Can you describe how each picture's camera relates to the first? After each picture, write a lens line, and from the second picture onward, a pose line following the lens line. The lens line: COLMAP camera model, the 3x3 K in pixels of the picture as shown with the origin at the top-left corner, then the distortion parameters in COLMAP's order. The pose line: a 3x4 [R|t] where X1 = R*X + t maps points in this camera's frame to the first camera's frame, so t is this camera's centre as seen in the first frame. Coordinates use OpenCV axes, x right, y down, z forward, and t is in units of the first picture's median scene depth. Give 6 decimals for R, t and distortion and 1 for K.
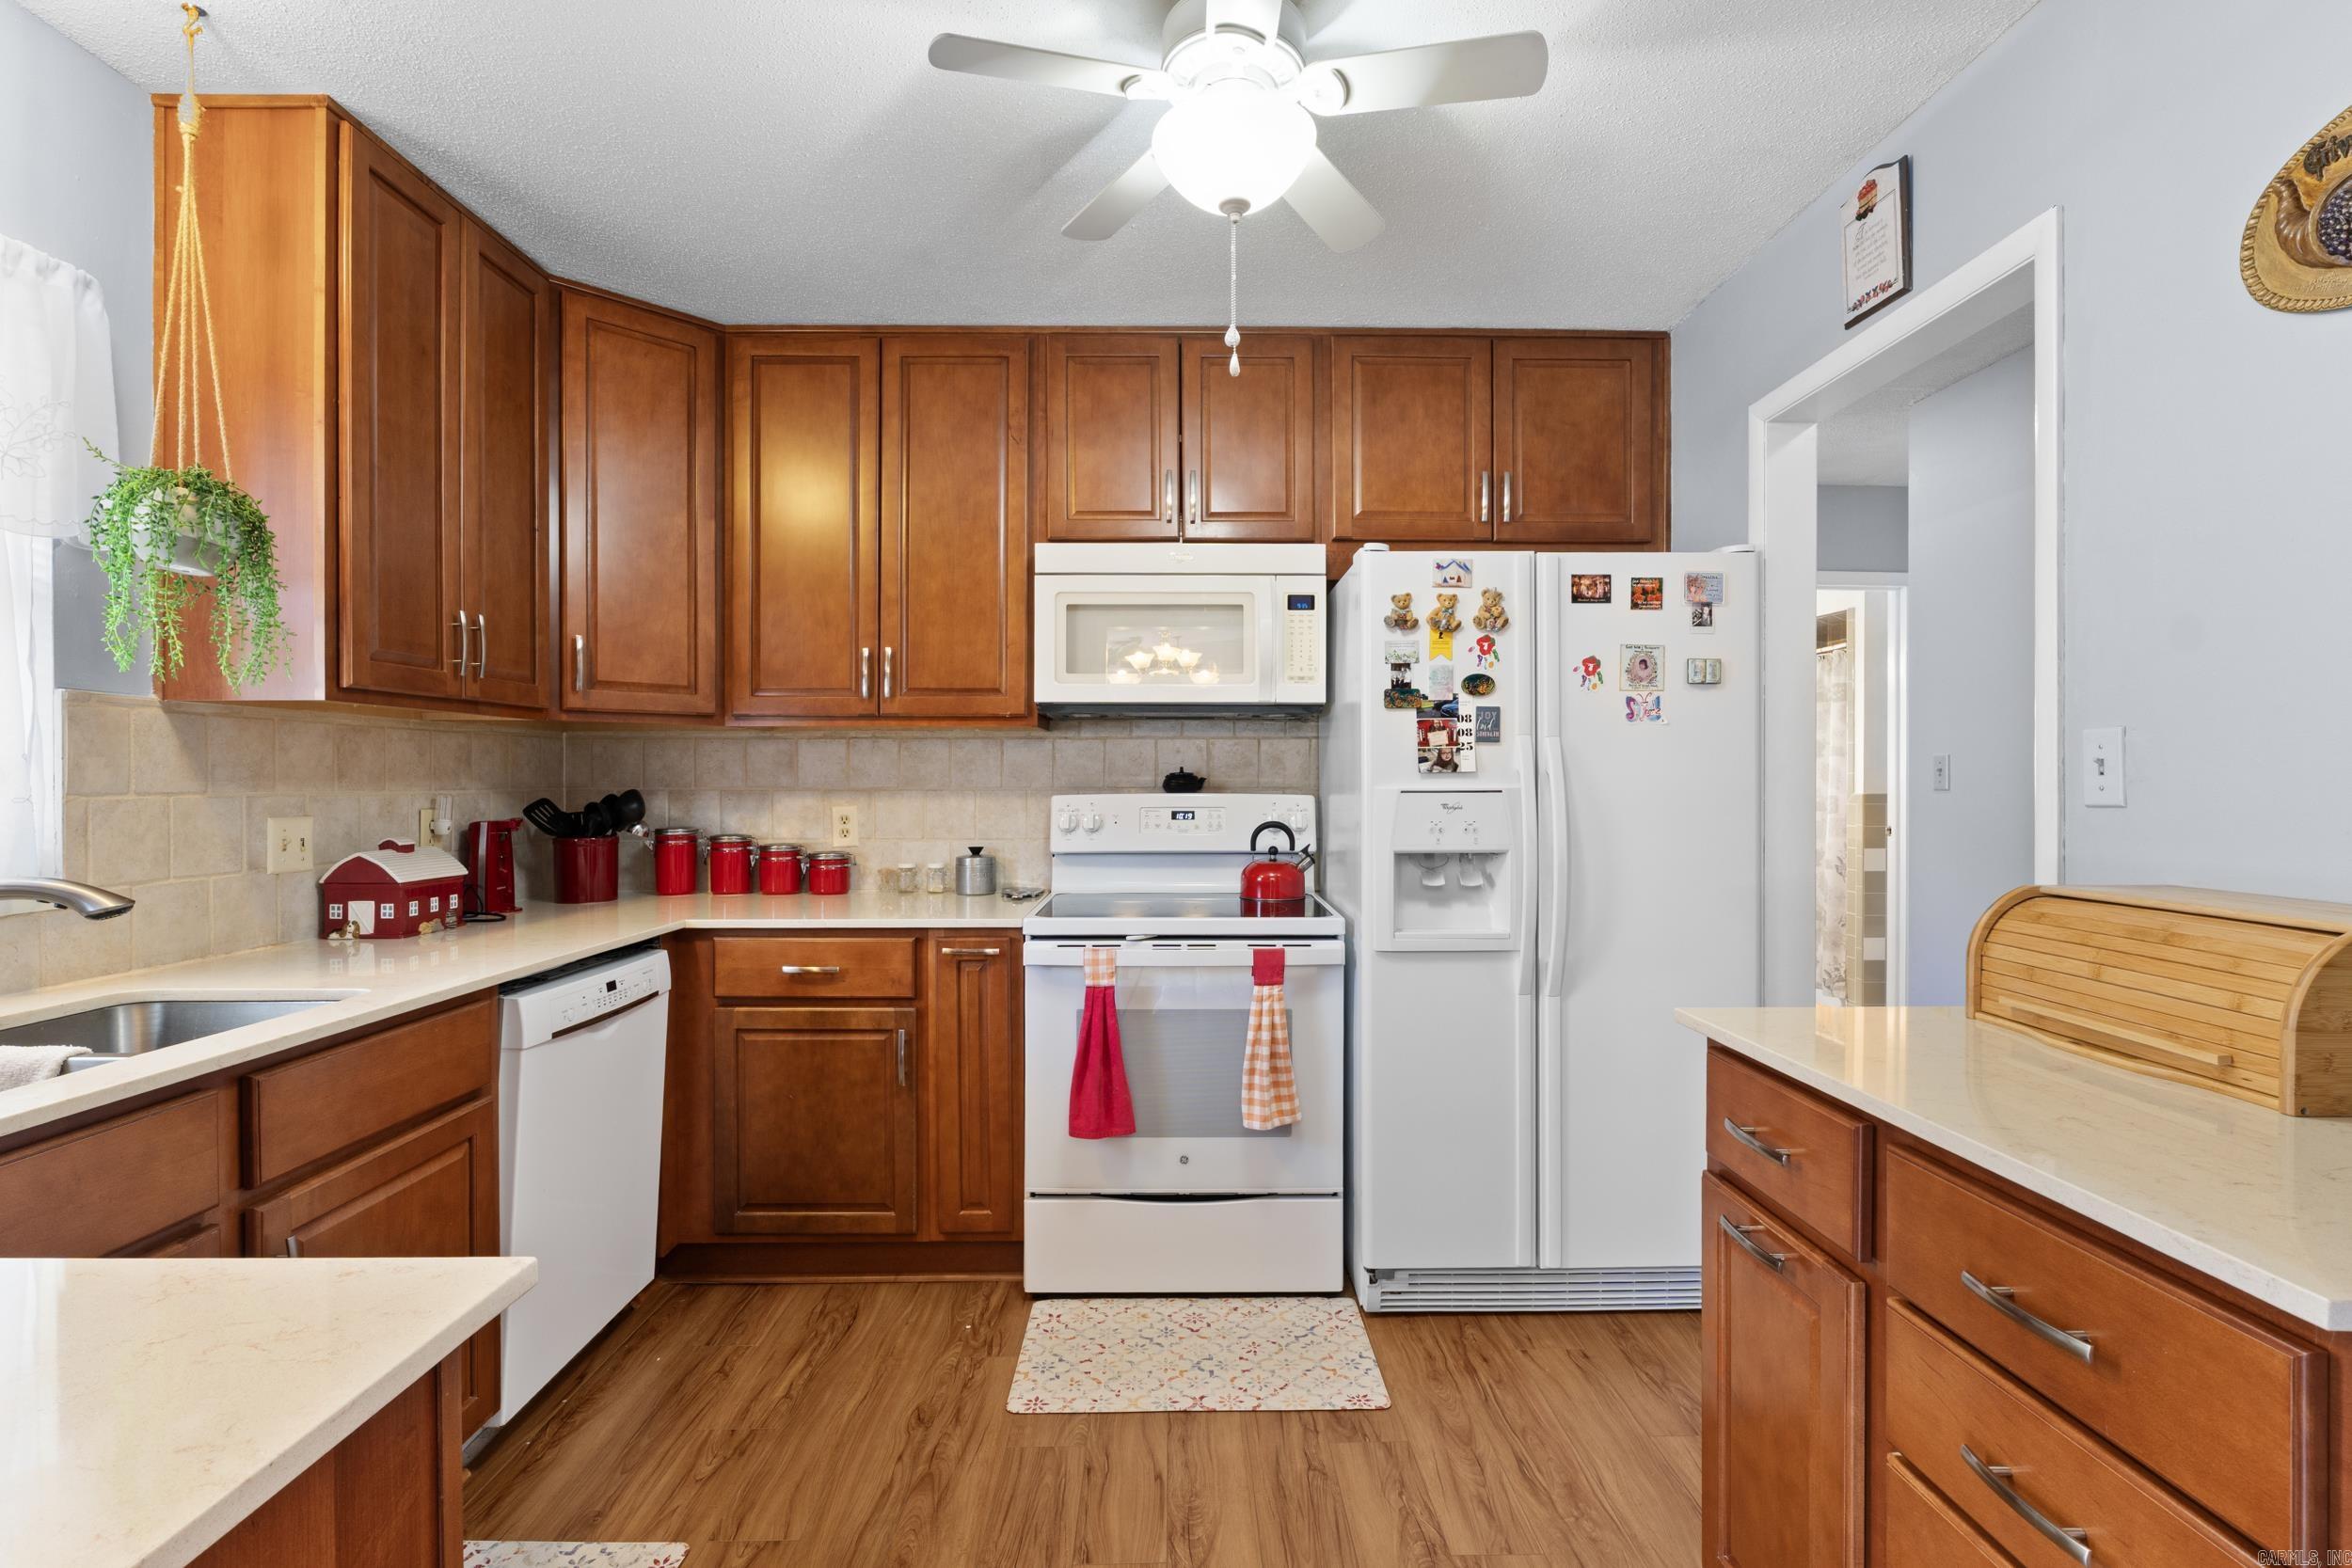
lens RADIAL K [[1071.4, 0, 1190.7], [0, 1071.4, 780.9], [0, 0, 1]] dist [-0.017163, -0.000194]
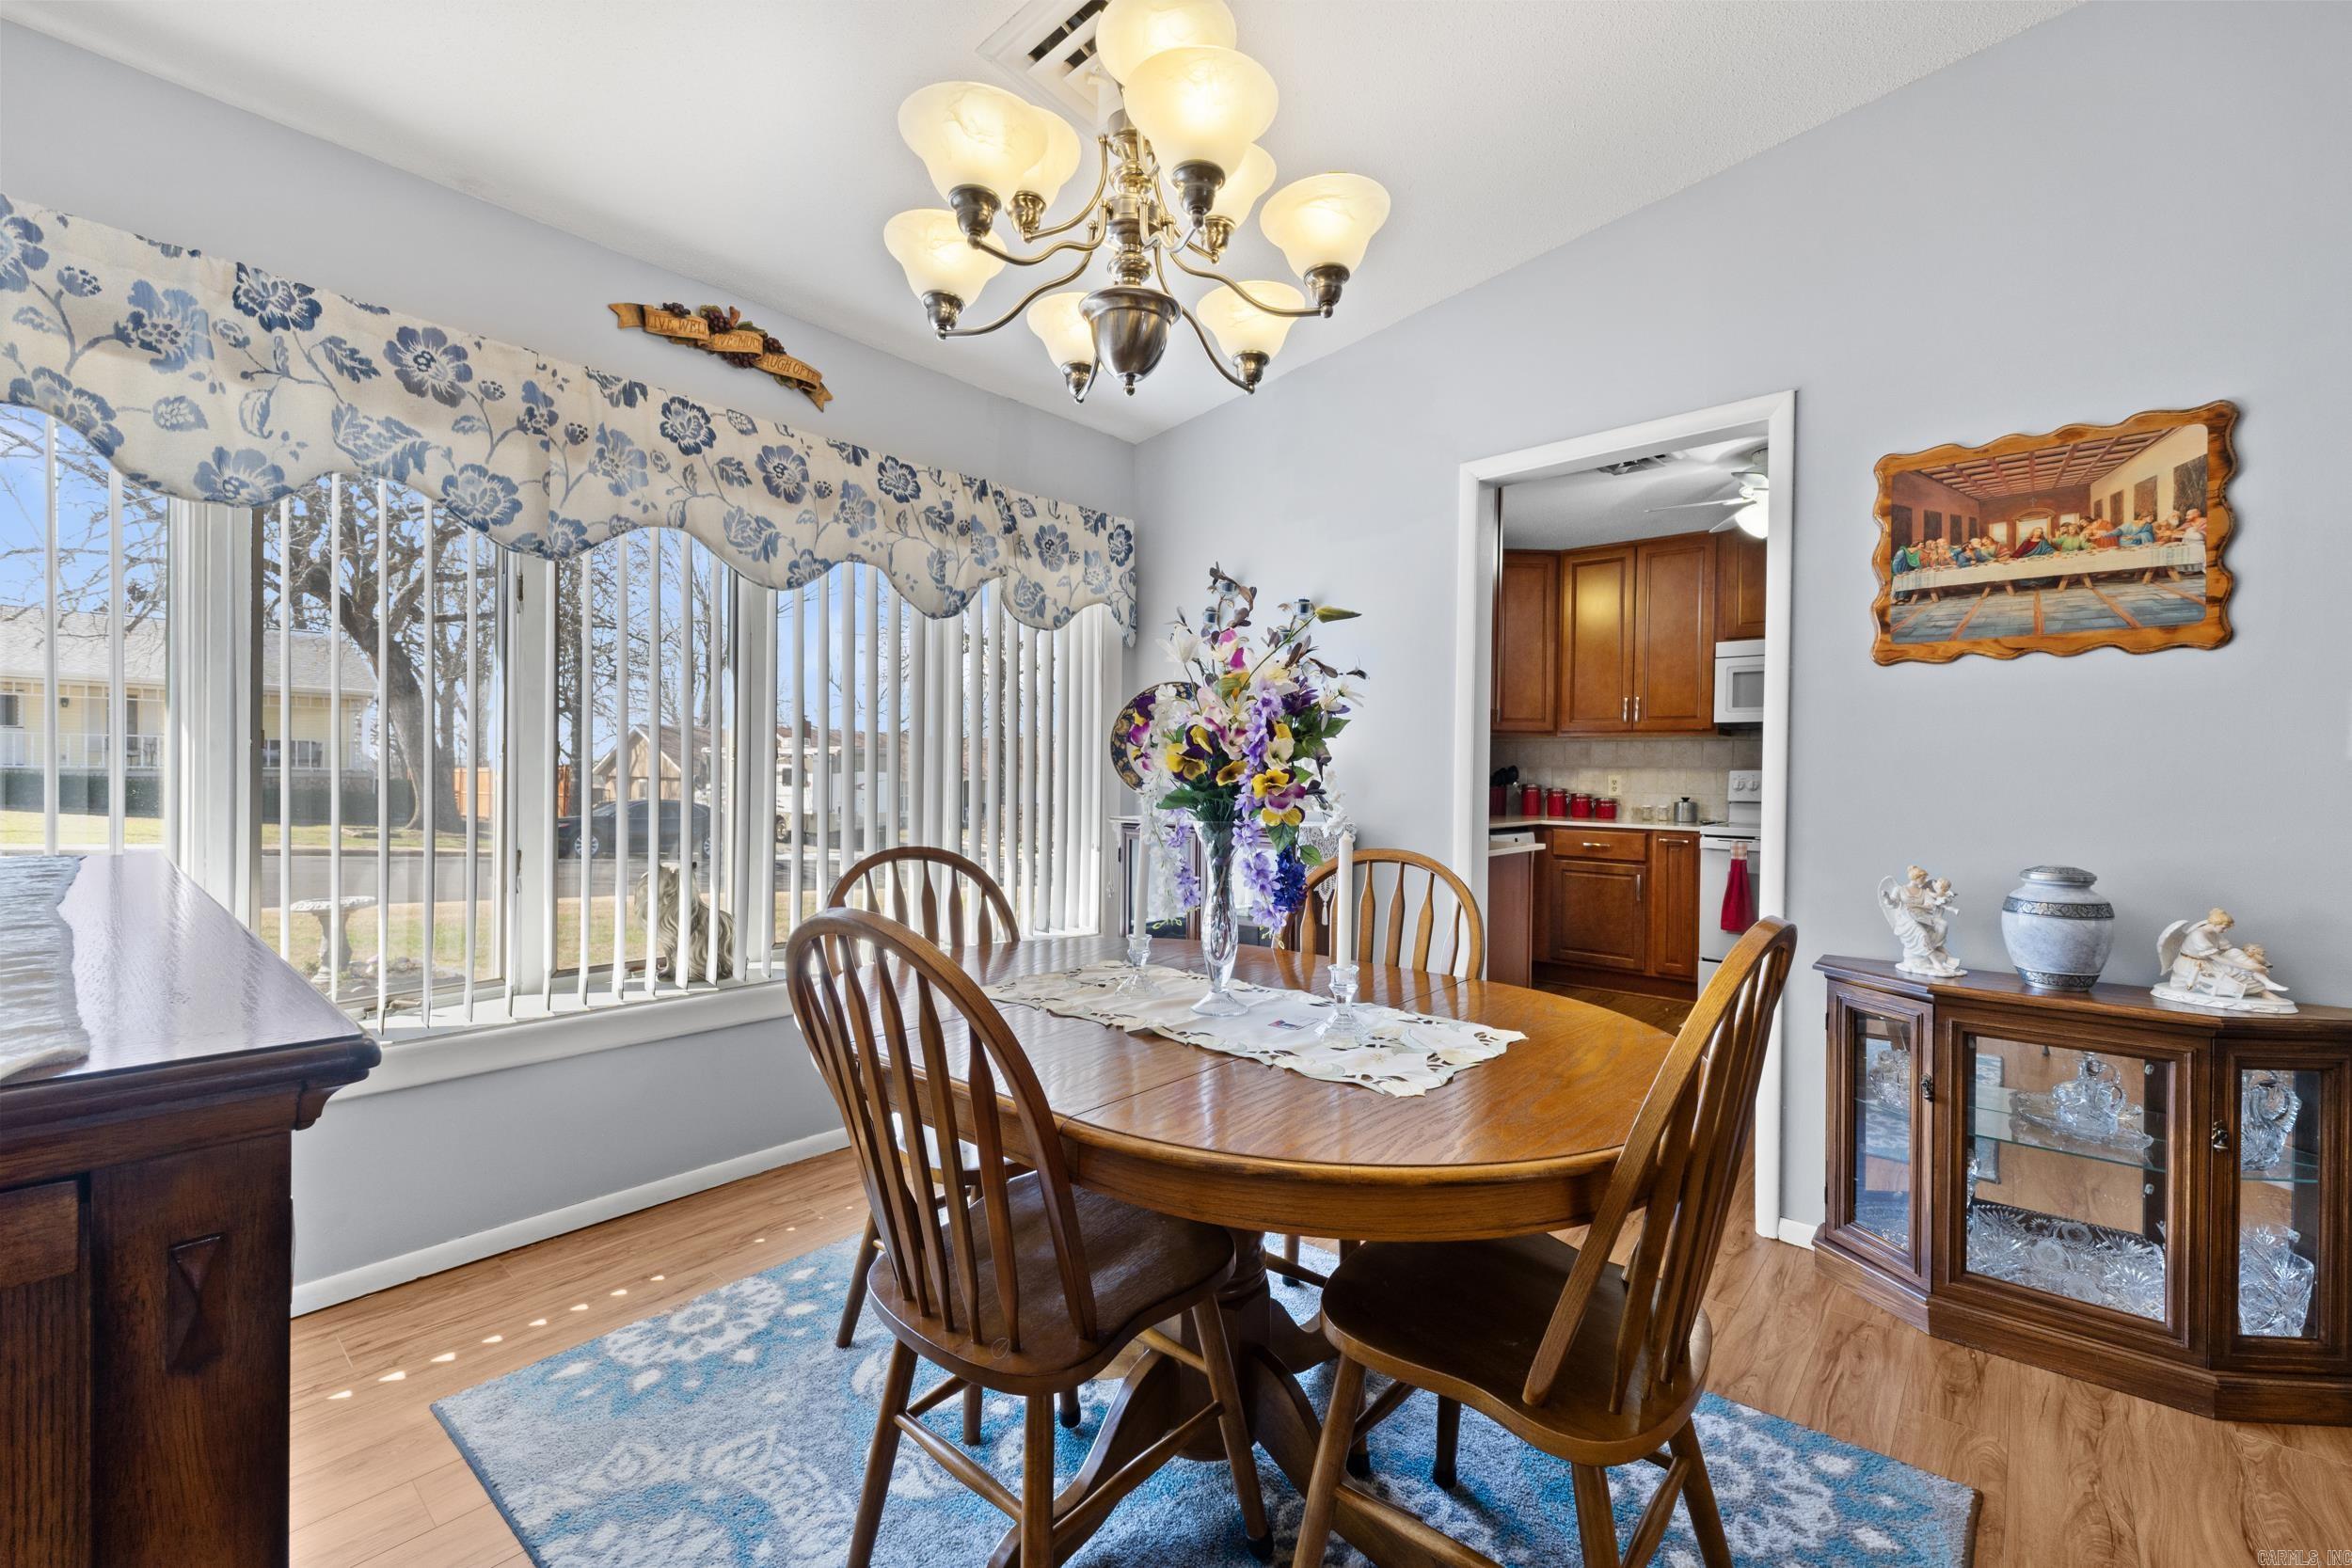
lens RADIAL K [[987.0, 0, 1180.6], [0, 987.0, 782.3], [0, 0, 1]] dist [0.001538, 0.000151]
pose [[0.742221, 0.018836, -0.669890, 0.427892], [-0.014179, 0.999823, 0.012404, 0.034934], [0.670005, 0.000292, 0.742356, -1.256796]]
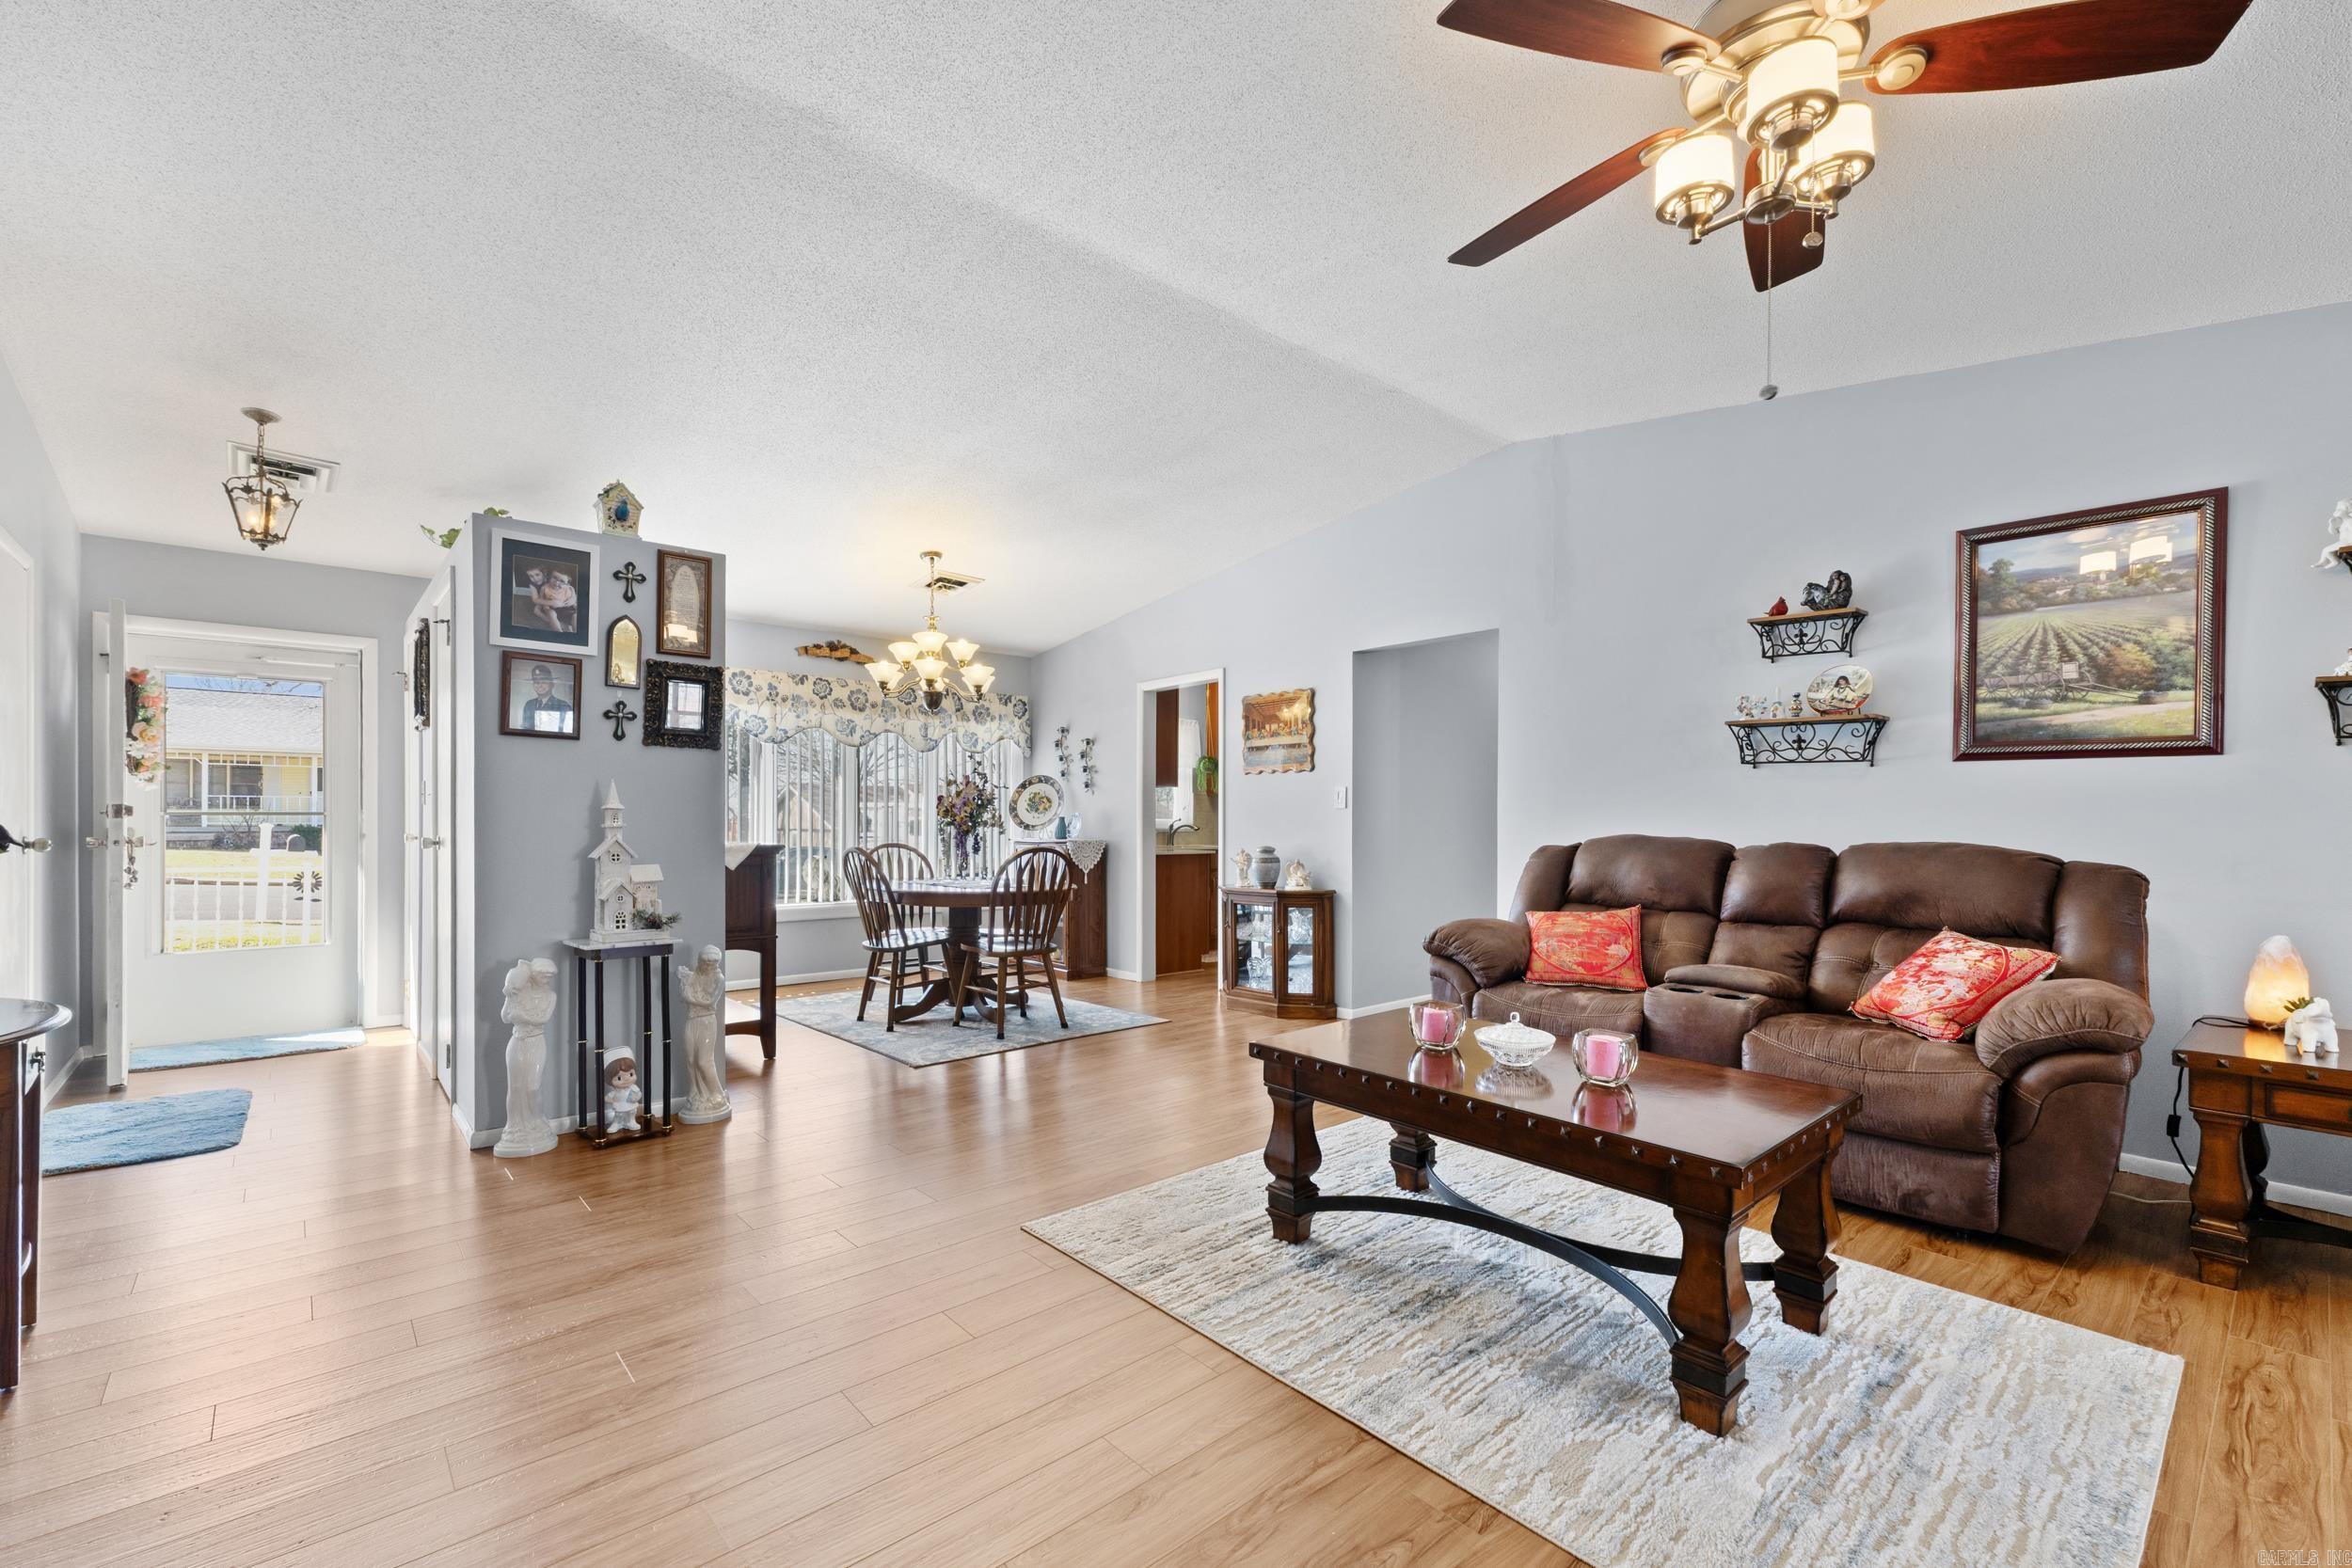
lens RADIAL K [[998.1, 0, 1179.7], [0, 998.1, 814.9], [0, 0, 1]] dist [-0.002793, -0.000197]
pose [[0.649046, 0.001205, -0.760748, 2.258855], [-0.005974, 0.999976, -0.003512, 0.038926], [0.760726, 0.006824, 0.649038, -1.936164]]
